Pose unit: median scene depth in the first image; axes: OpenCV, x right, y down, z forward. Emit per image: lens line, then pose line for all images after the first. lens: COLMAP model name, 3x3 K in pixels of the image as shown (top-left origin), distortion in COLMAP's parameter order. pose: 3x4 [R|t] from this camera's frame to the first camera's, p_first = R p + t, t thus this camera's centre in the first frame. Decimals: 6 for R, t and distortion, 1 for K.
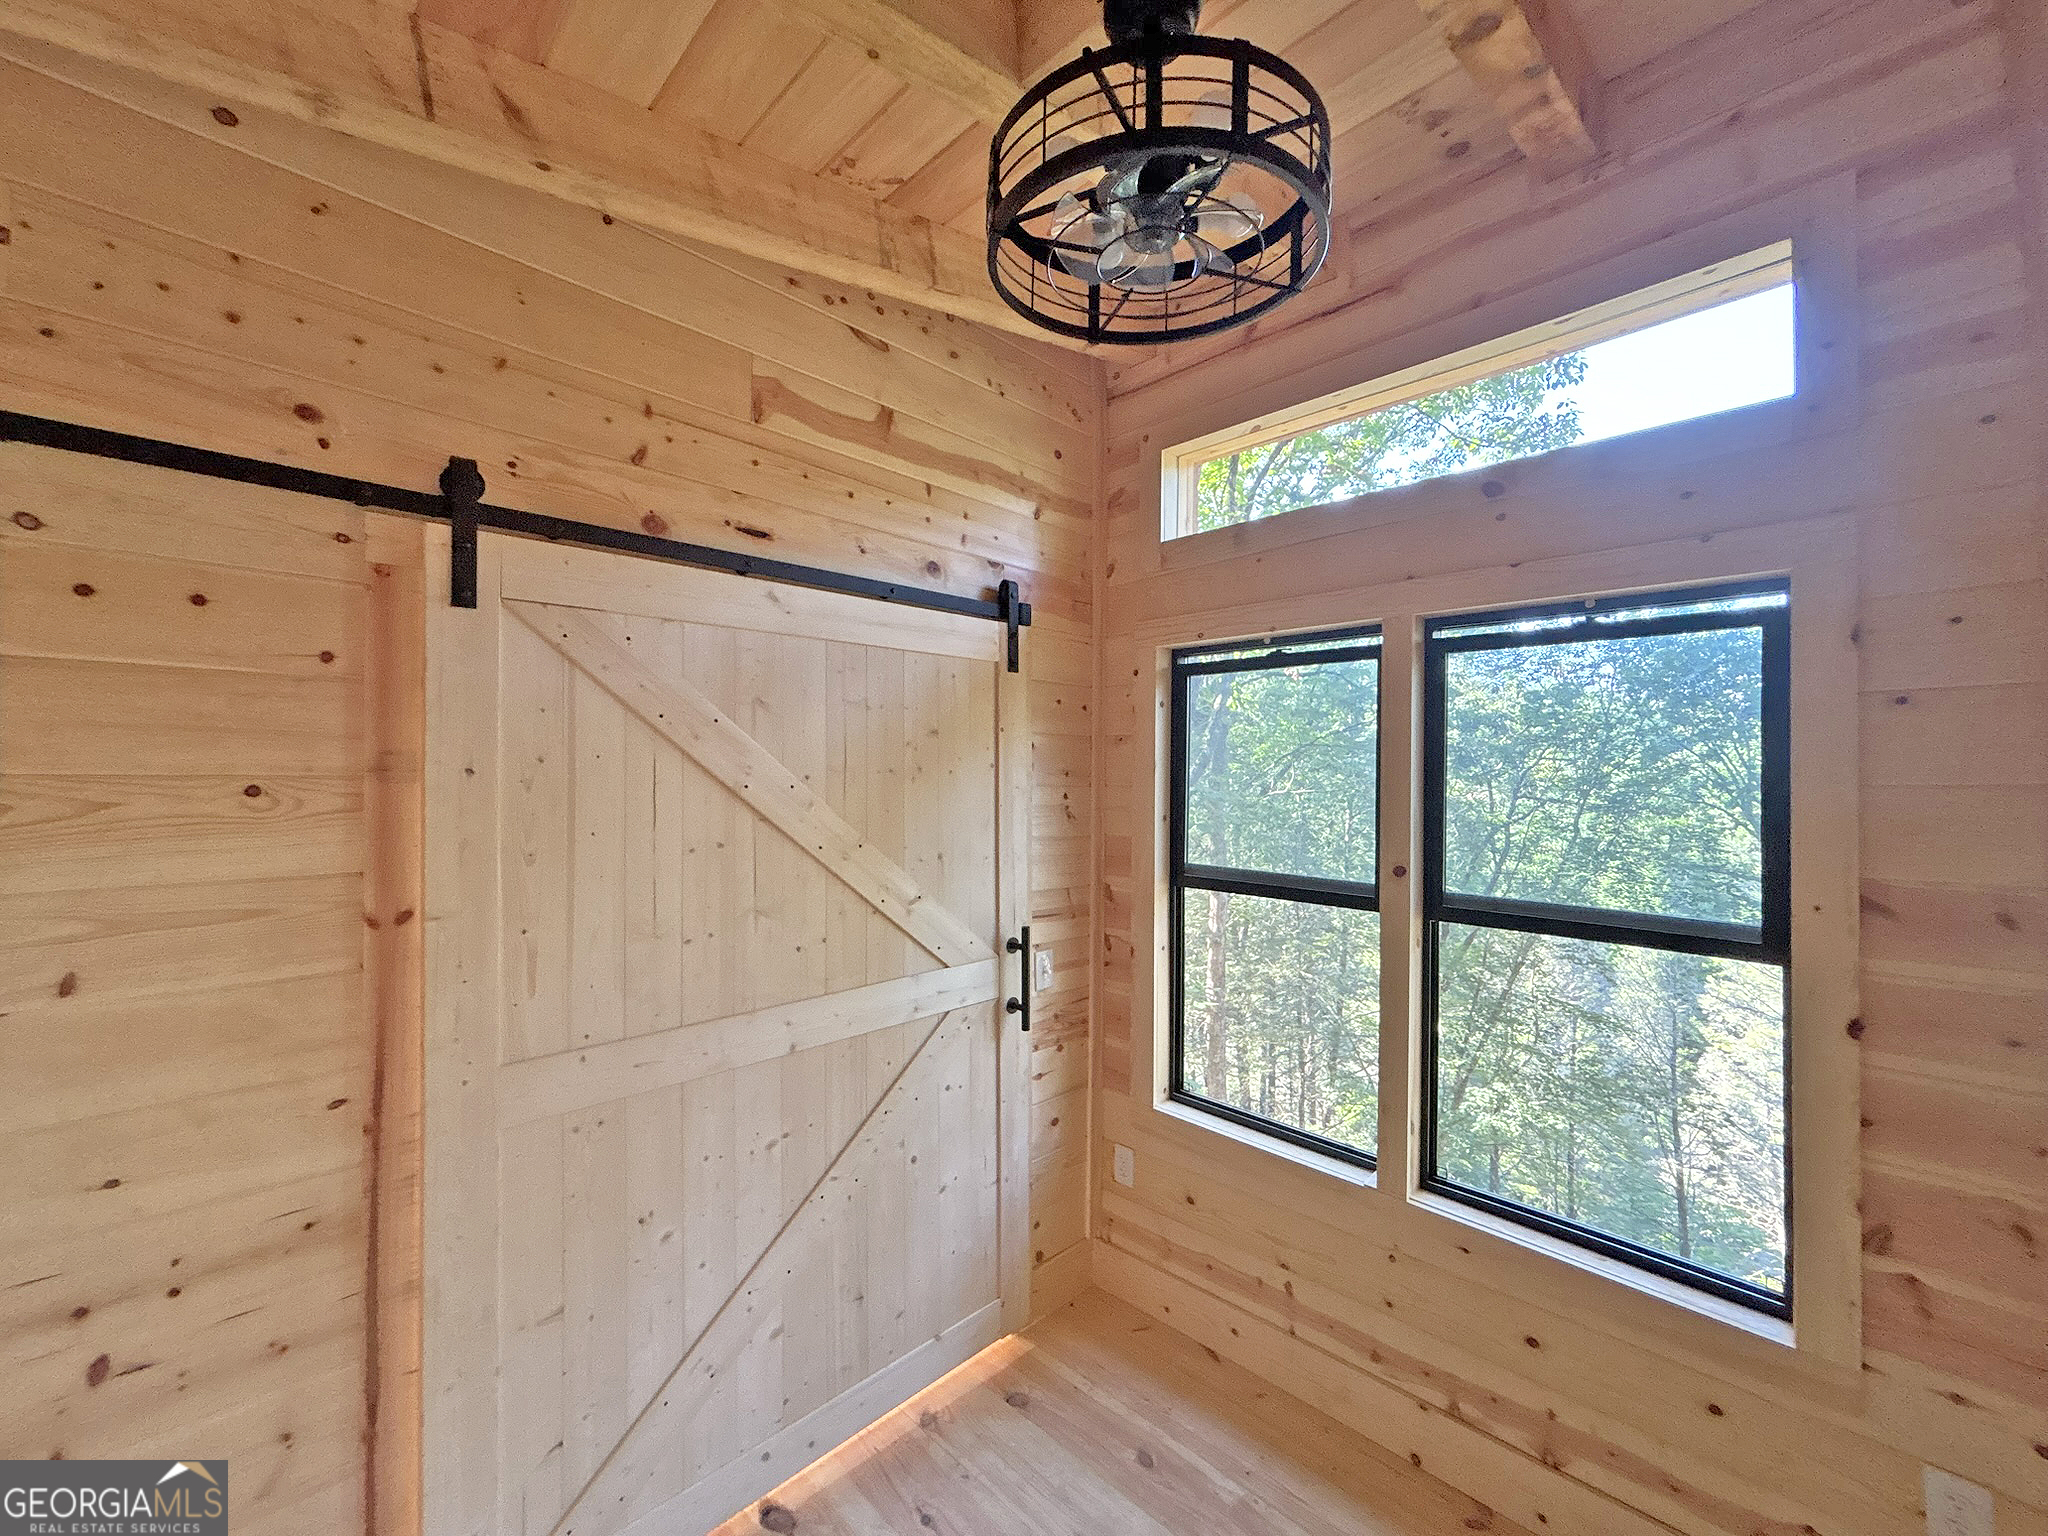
lens RADIAL K [[828.0, 0, 1019.8], [0, 828.0, 766.6], [0, 0, 1]] dist [0.000078, 0.002280]
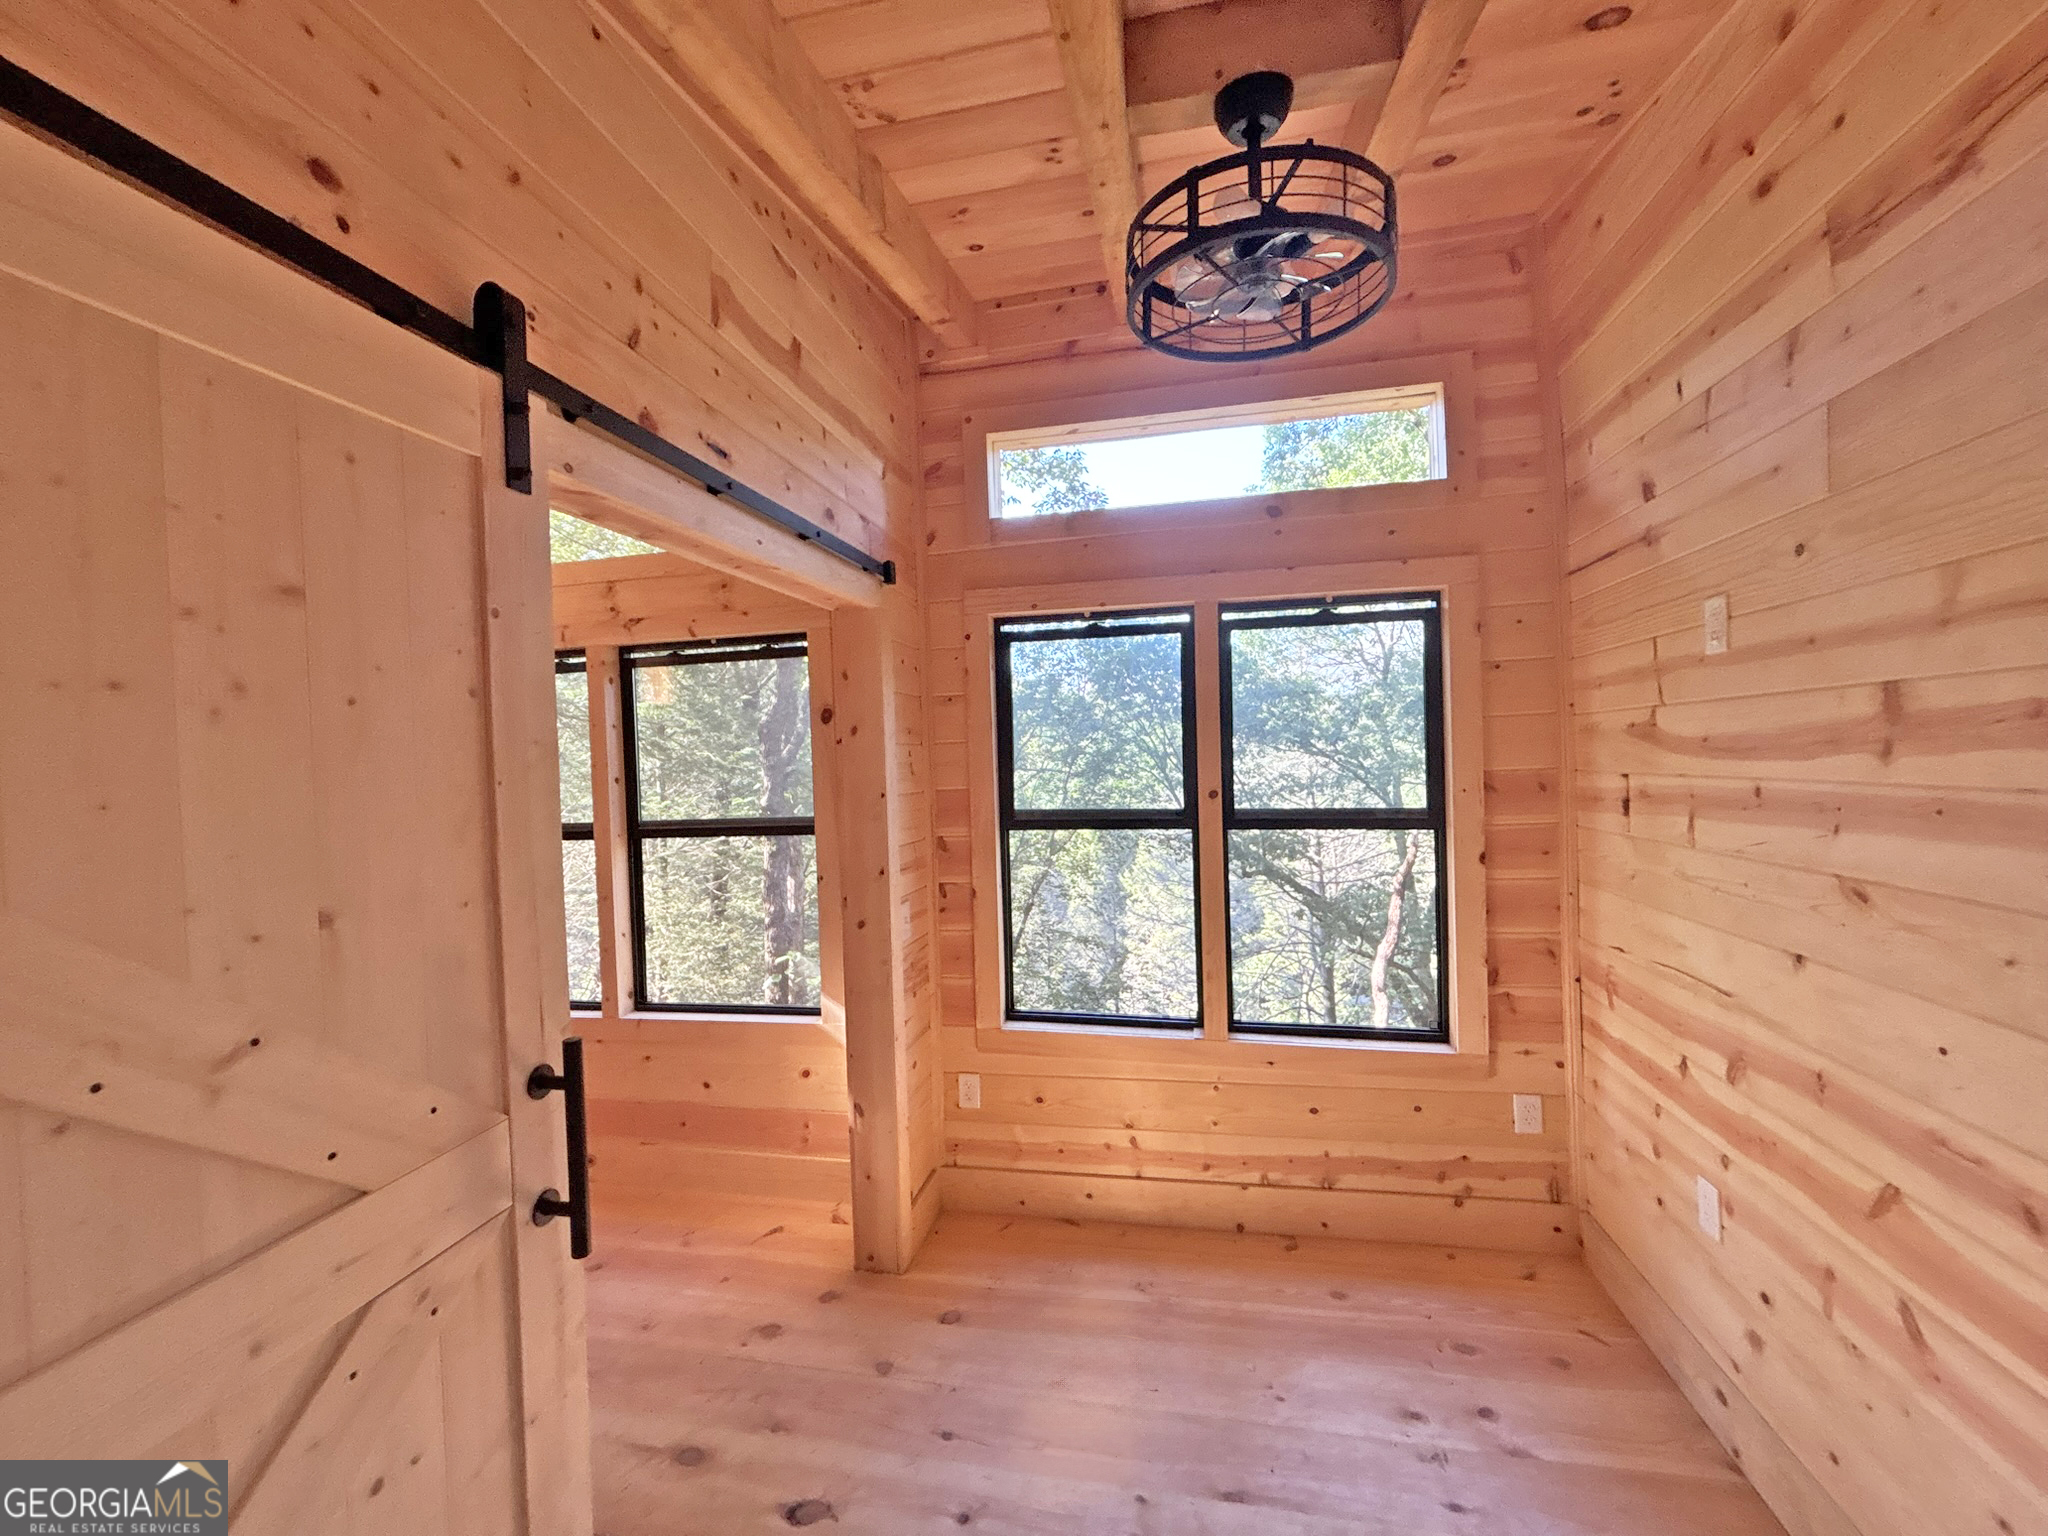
lens RADIAL K [[828.0, 0, 1020.5], [0, 828.0, 766.4], [0, 0, 1]] dist [0.000078, 0.002280]
pose [[0.832134, -0.038772, 0.553217, -0.530180], [0.030272, 0.999241, 0.024497, 0.040757], [-0.553747, -0.003638, 0.832677, 0.077786]]
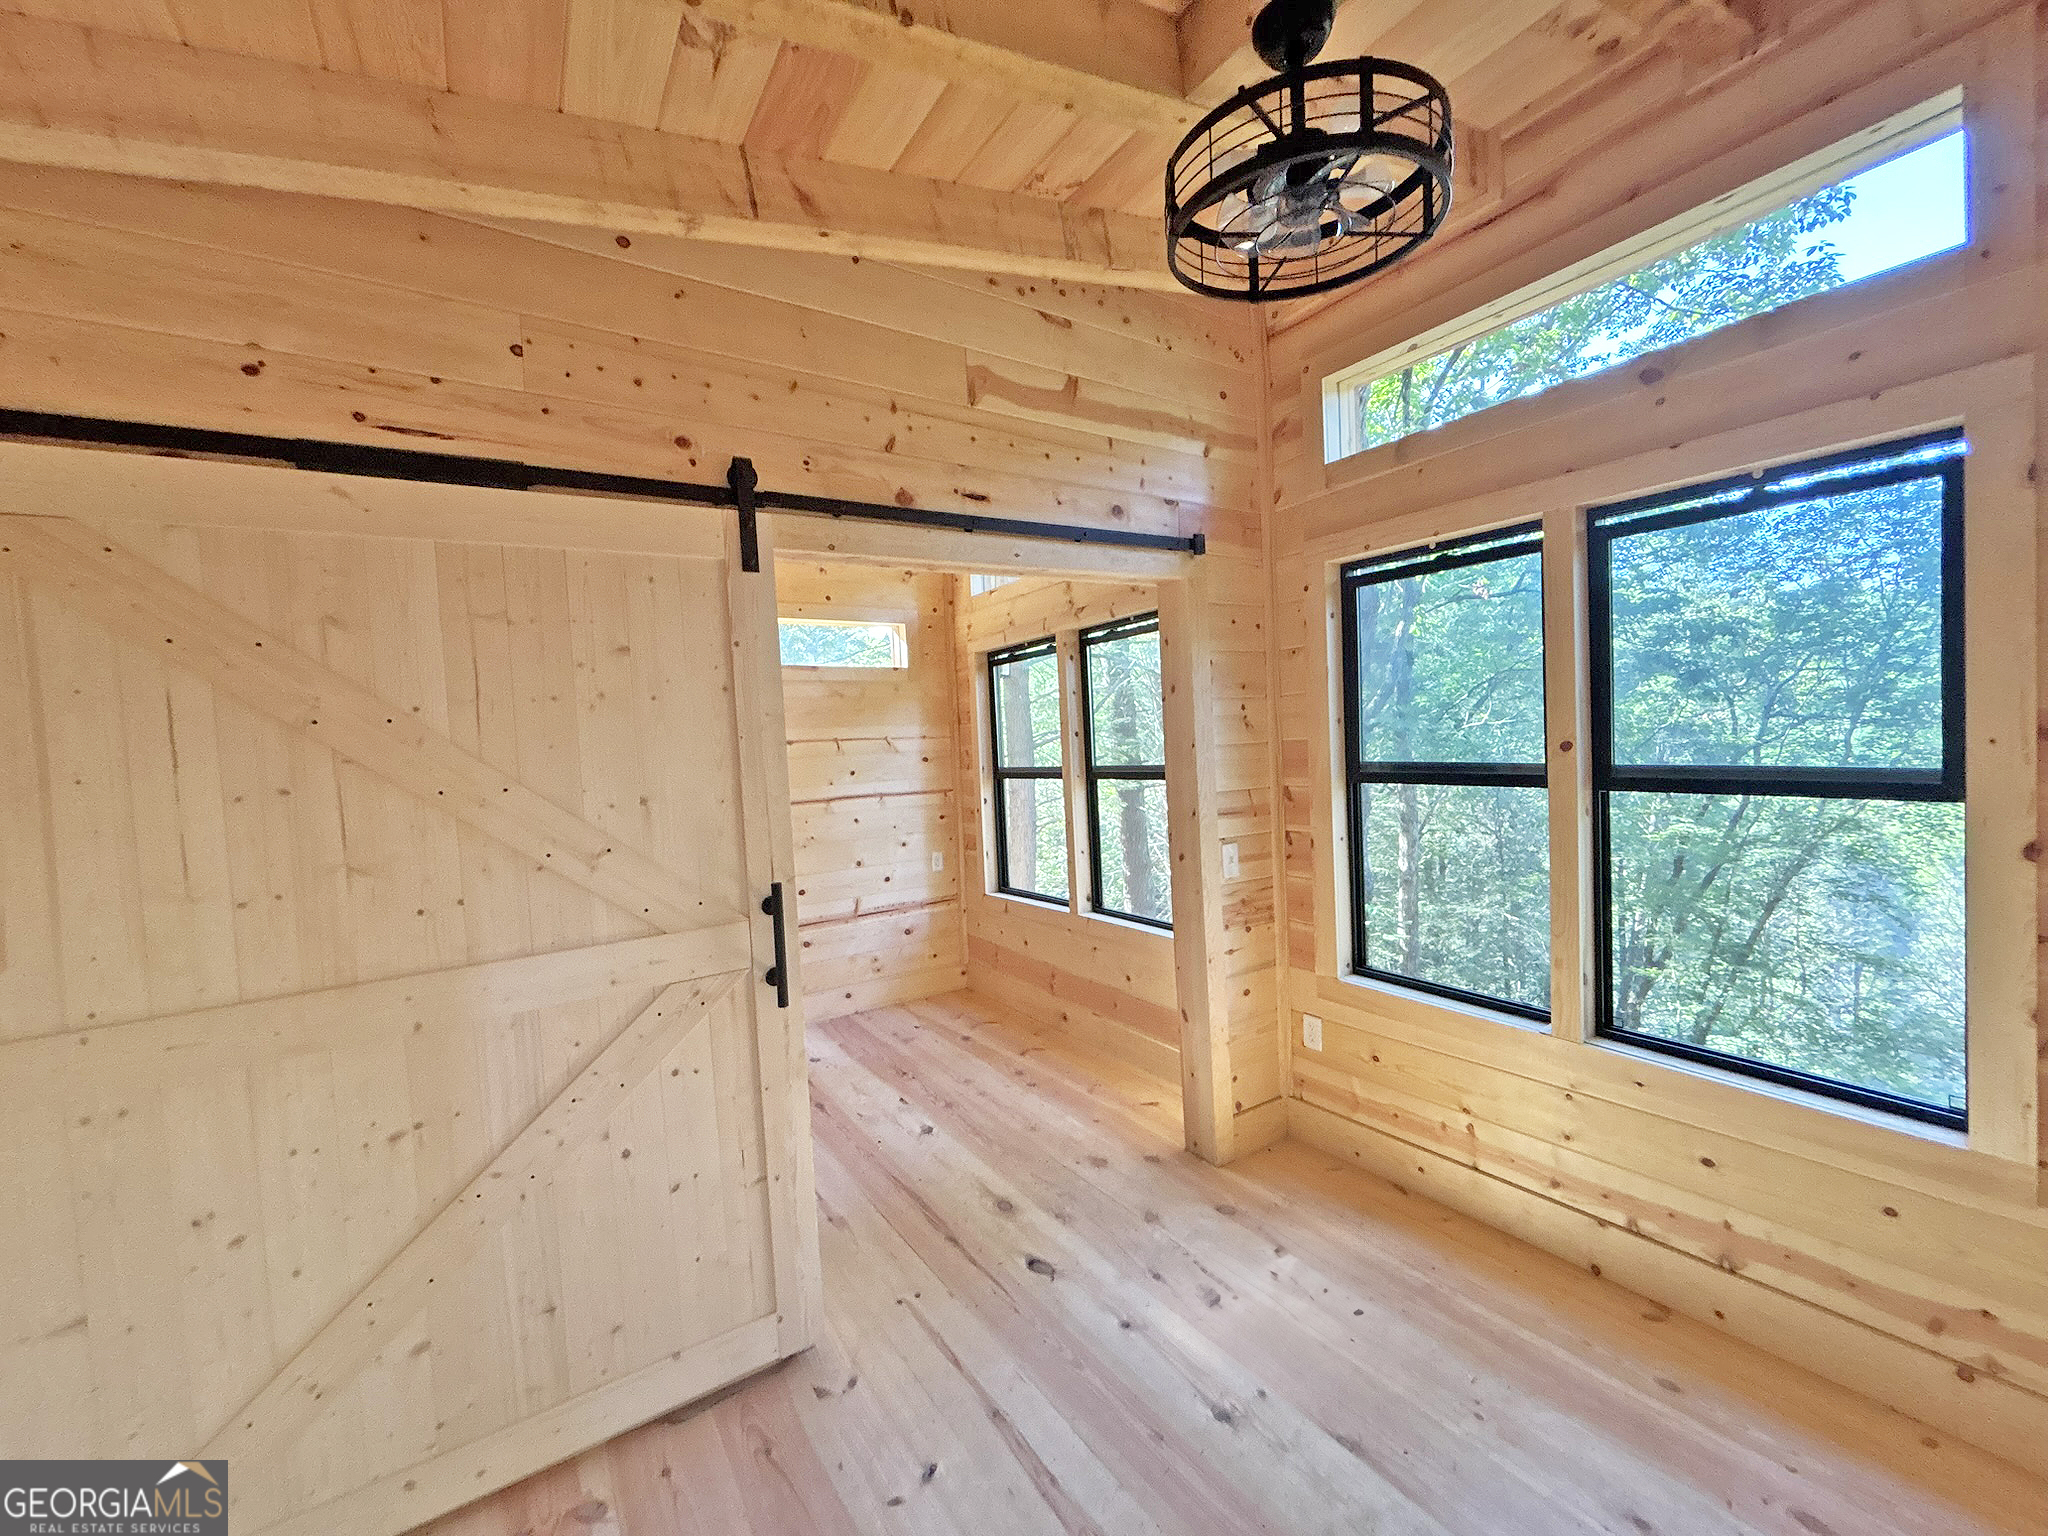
lens RADIAL K [[828.0, 0, 1023.0], [0, 828.0, 764.7], [0, 0, 1]] dist [0.000078, 0.002280]
pose [[0.978803, -0.046756, -0.199394, -0.022793], [0.056566, 0.997438, 0.043786, 0.063514], [0.196836, -0.054136, 0.978941, -0.204568]]
